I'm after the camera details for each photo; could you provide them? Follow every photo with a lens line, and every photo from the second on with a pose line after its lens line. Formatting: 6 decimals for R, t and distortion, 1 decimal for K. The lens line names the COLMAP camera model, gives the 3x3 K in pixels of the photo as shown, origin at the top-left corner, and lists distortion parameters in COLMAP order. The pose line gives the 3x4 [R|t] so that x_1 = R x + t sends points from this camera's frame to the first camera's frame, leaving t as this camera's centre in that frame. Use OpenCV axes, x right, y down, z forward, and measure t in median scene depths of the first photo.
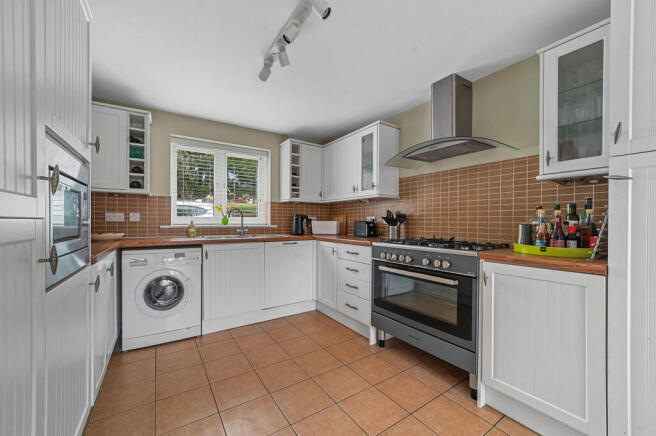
lens RADIAL K [[254.2, 0, 329.2], [0, 254.2, 203.0], [0, 0, 1]] dist [-0.000252, 0.000346]
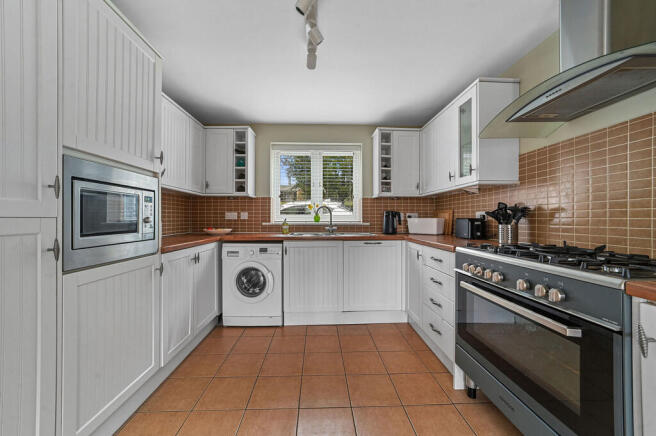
lens RADIAL K [[254.2, 0, 329.2], [0, 254.2, 203.0], [0, 0, 1]] dist [-0.000252, 0.000346]
pose [[0.857916, -0.035637, -0.512553, 0.194498], [0.040563, 0.999176, -0.001578, 0.013211], [0.512187, -0.019437, 0.858654, 0.163939]]
